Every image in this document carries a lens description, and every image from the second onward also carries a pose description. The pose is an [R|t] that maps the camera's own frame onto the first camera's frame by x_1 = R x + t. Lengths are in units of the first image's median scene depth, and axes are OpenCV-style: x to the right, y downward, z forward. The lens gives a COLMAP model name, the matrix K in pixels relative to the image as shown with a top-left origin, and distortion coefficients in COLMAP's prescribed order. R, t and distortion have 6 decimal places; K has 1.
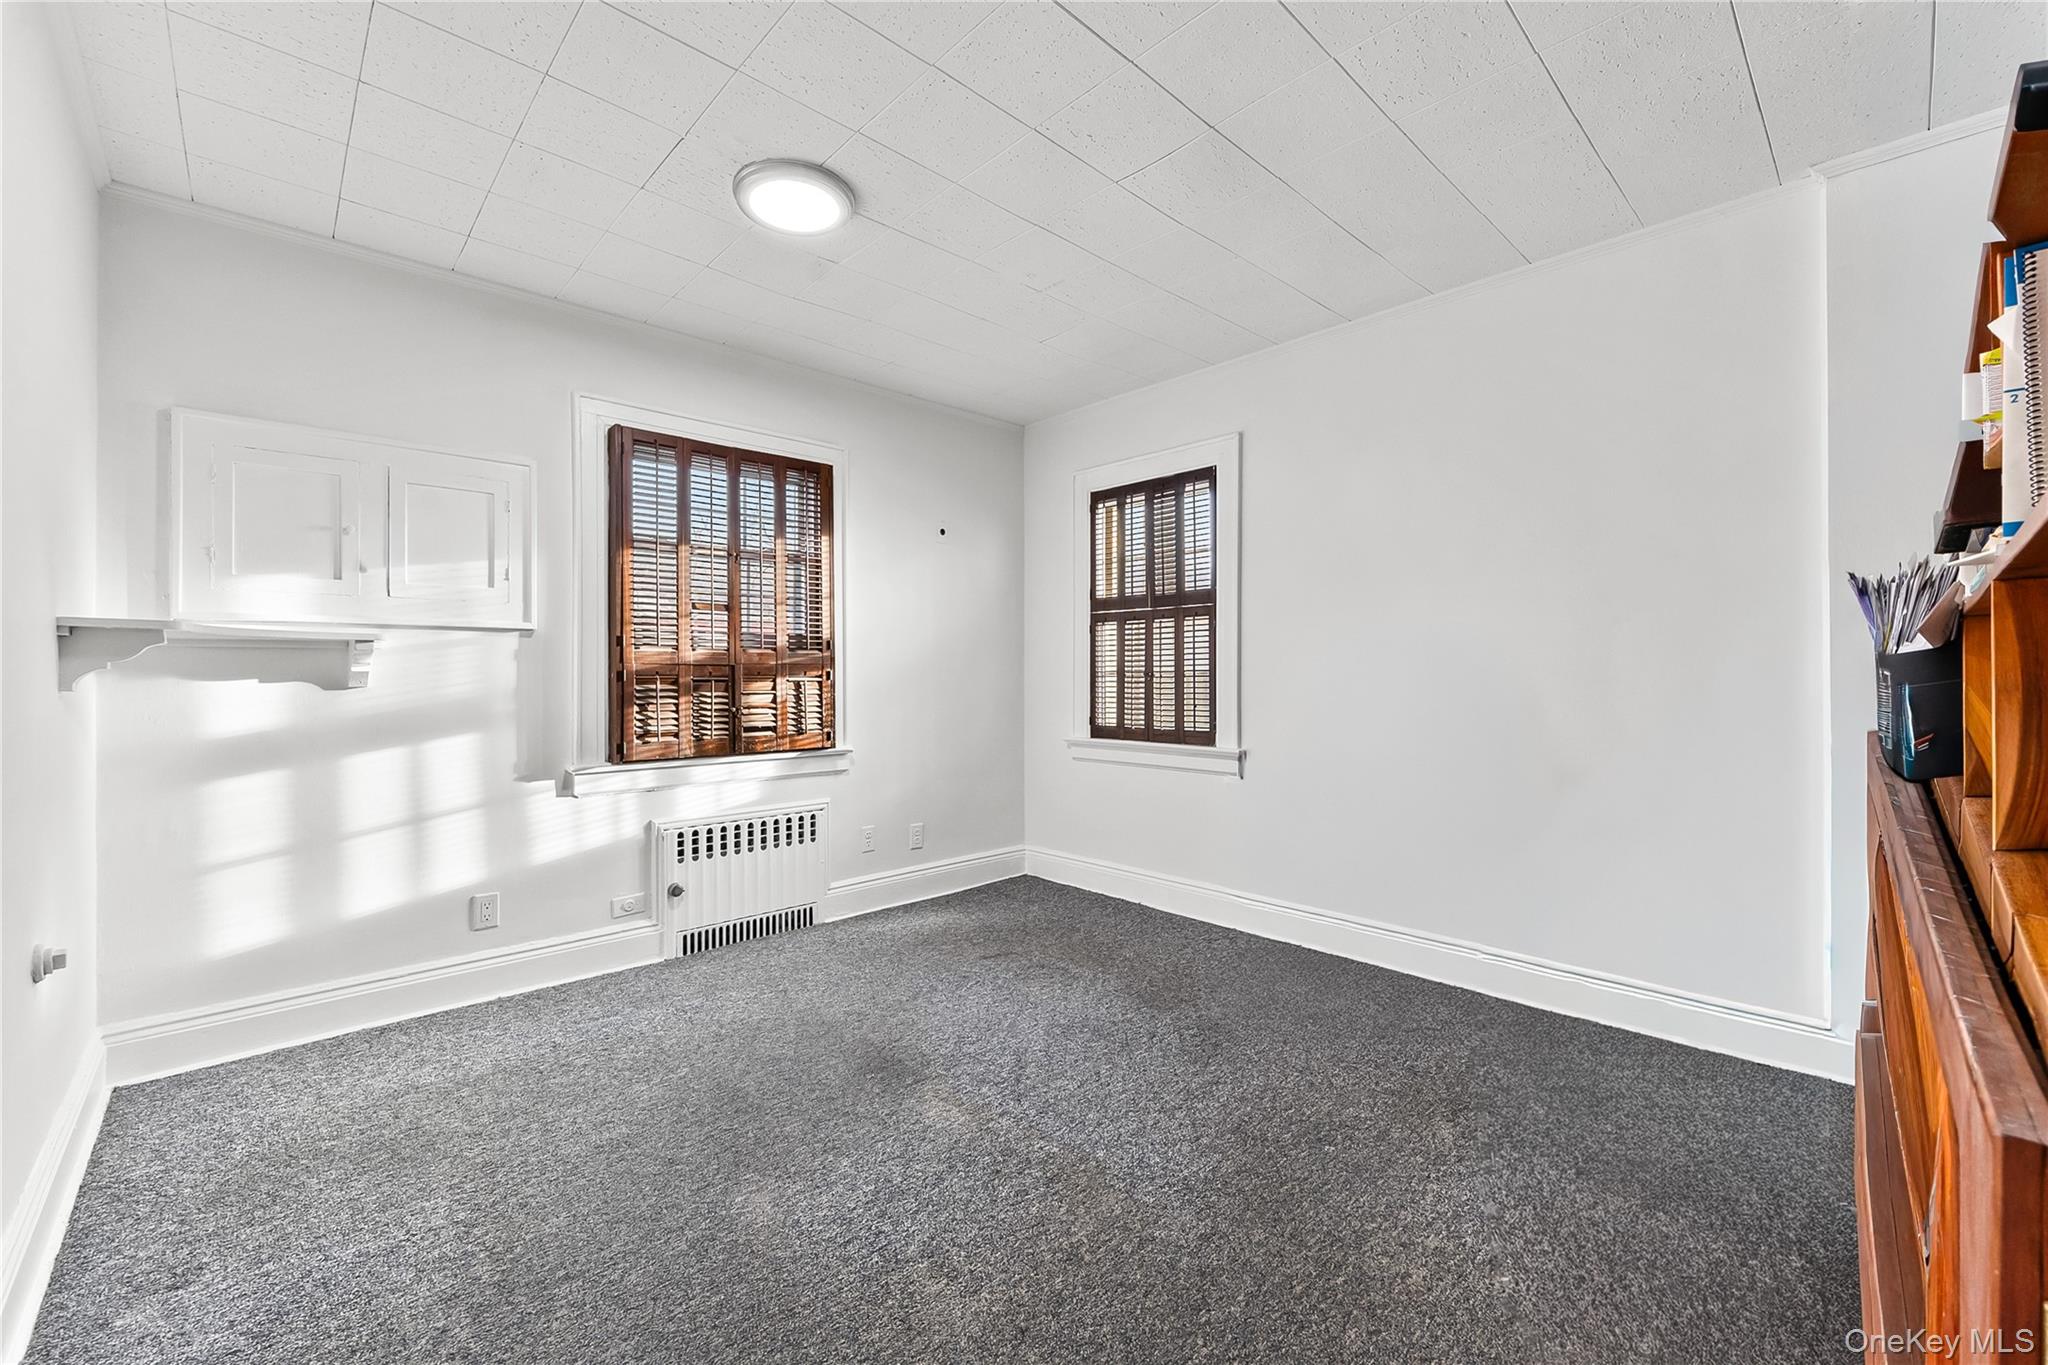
lens RADIAL K [[833.9, 0, 1022.0], [0, 833.9, 668.5], [0, 0, 1]] dist [-0.011946, -0.000155]
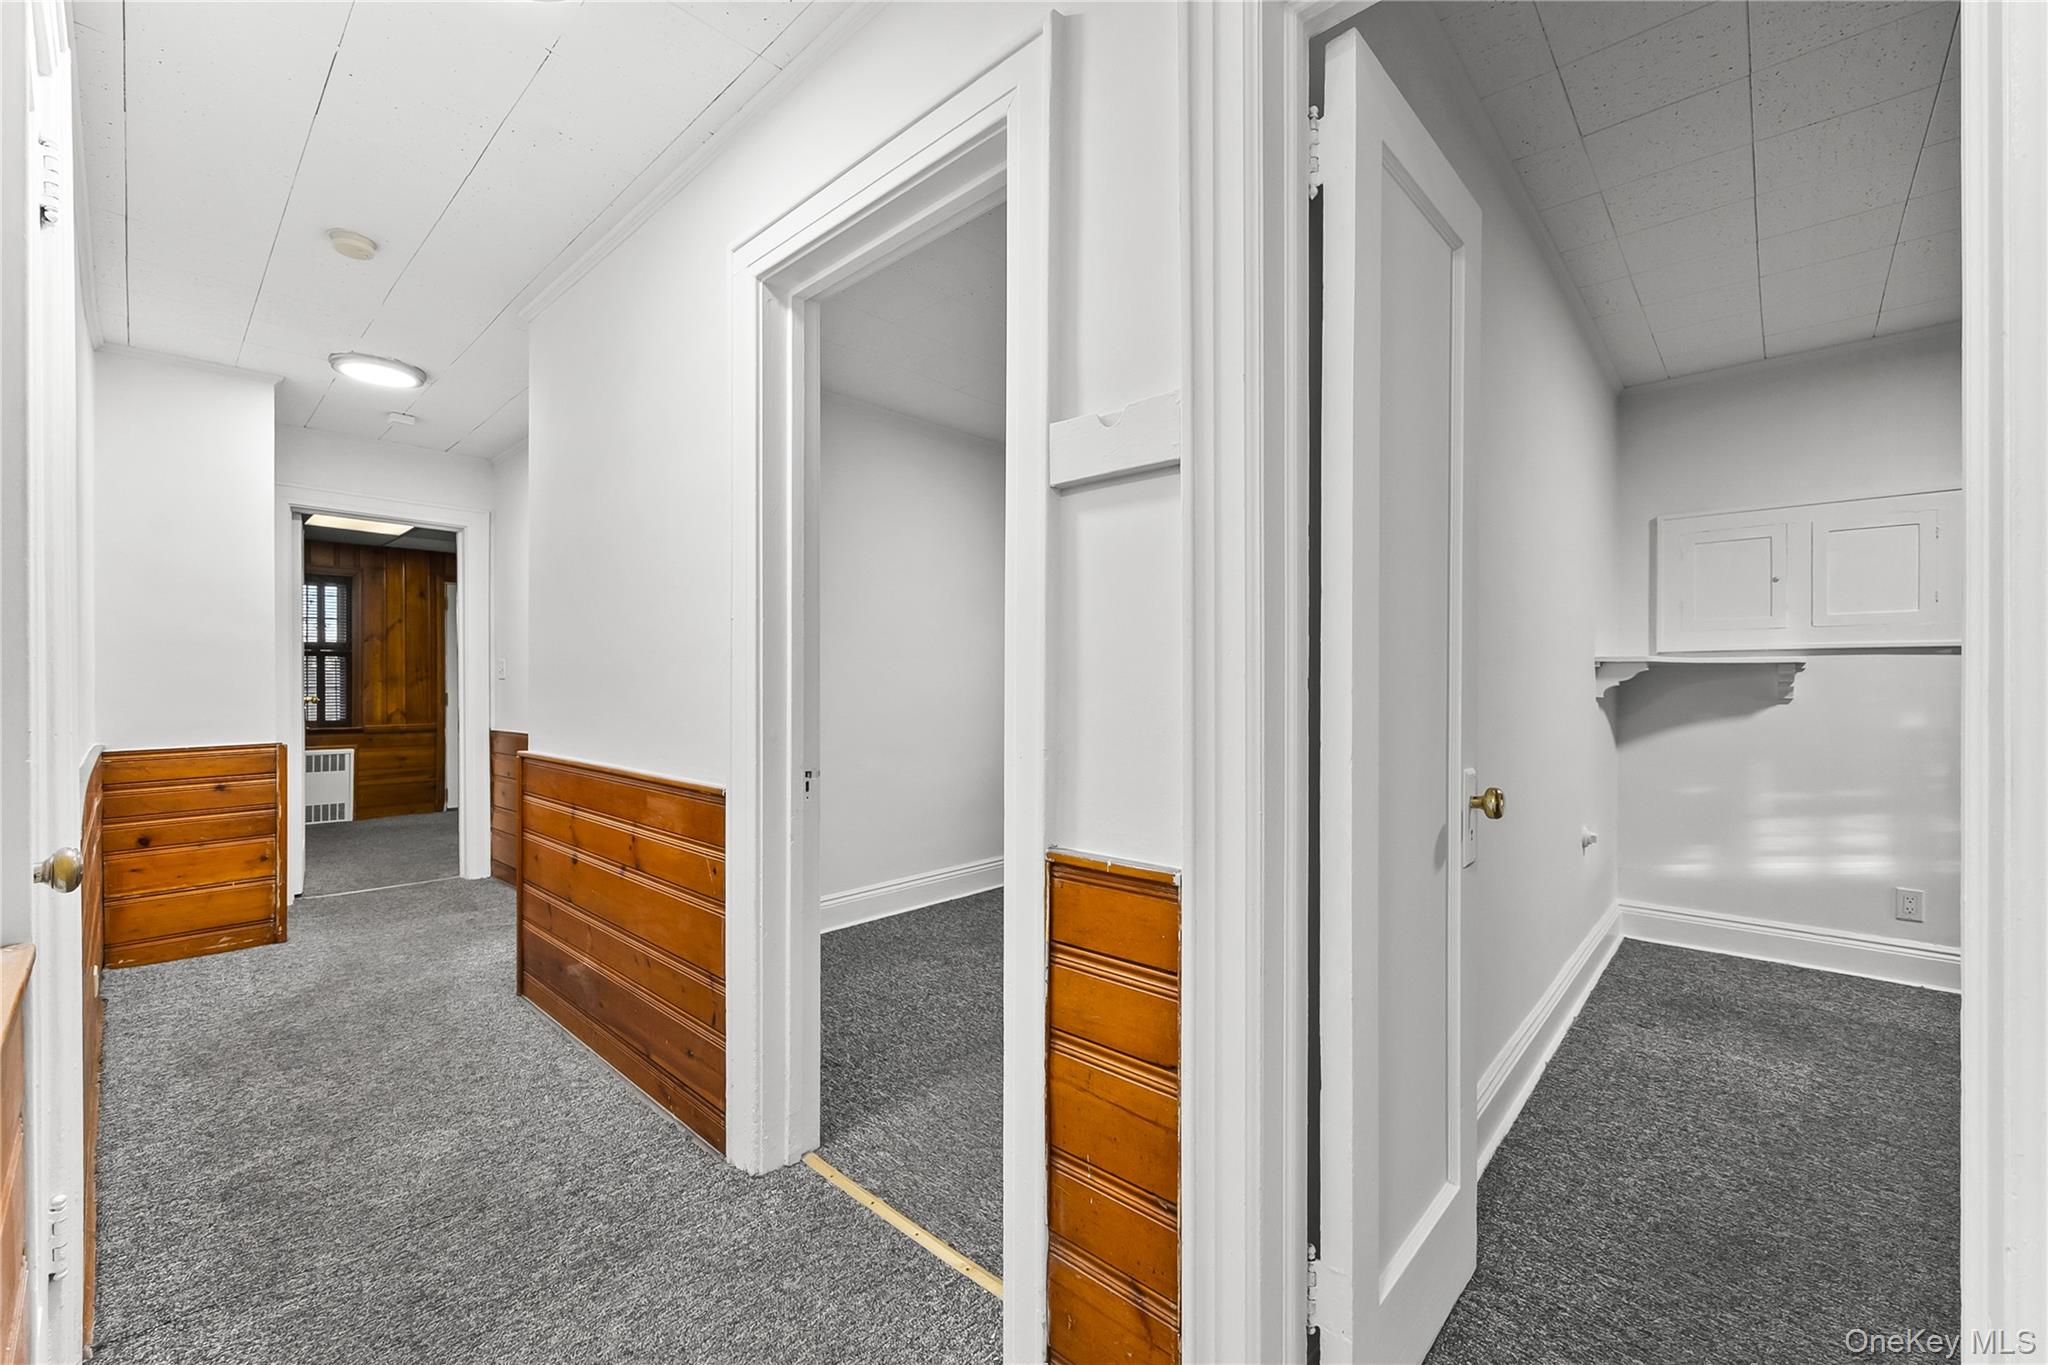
lens RADIAL K [[833.9, 0, 1022.9], [0, 833.9, 684.2], [0, 0, 1]] dist [-0.011946, -0.000155]
pose [[0.078050, -0.007871, -0.996918, 0.256443], [0.003969, 0.999963, -0.007584, 0.001631], [0.996942, -0.003365, 0.078078, -0.188463]]
